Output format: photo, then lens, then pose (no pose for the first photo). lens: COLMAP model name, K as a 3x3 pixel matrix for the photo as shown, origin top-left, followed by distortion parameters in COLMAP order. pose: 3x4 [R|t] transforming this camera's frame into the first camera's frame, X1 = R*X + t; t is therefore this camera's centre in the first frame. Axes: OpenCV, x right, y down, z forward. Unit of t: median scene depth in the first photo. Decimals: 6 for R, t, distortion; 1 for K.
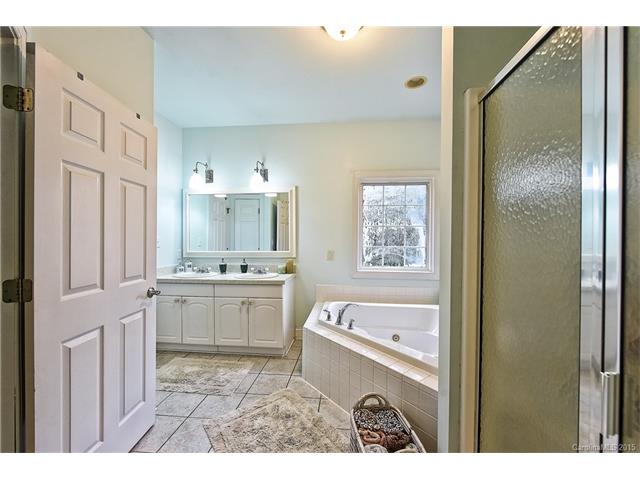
lens RADIAL K [[251.9, 0, 320.0], [0, 251.9, 240.0], [0, 0, 1]] dist [-0.000462, -0.000043]
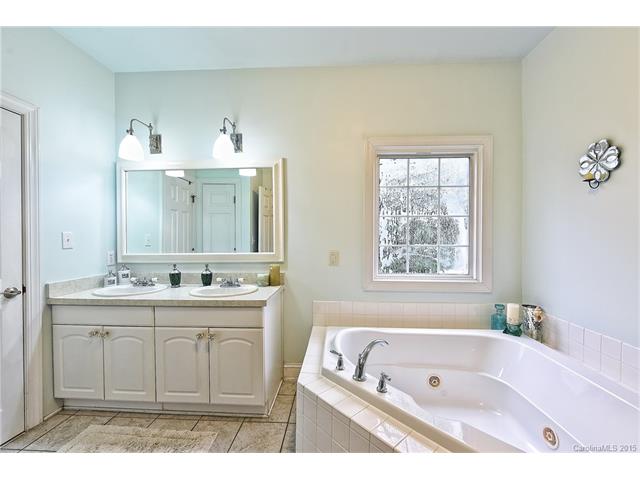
lens RADIAL K [[264.7, 0, 319.0], [0, 264.7, 240.8], [0, 0, 1]] dist [-0.000501, 0.000003]
pose [[0.999250, -0.005106, 0.038387, -0.027197], [0.004879, 0.999970, 0.006008, 0.007798], [-0.038416, -0.005817, 0.999245, 0.274681]]
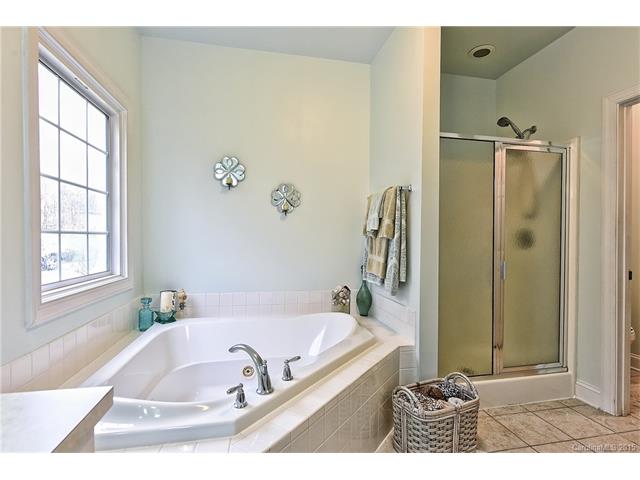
lens RADIAL K [[336.2, 0, 320.0], [0, 336.2, 240.0], [0, 0, 1]] dist [0.001153, 0.000141]
pose [[-0.289988, -0.010424, 0.956973, -0.395895], [-0.001568, 0.999945, 0.010417, 0.034713], [-0.957029, 0.001520, -0.289989, 0.774947]]
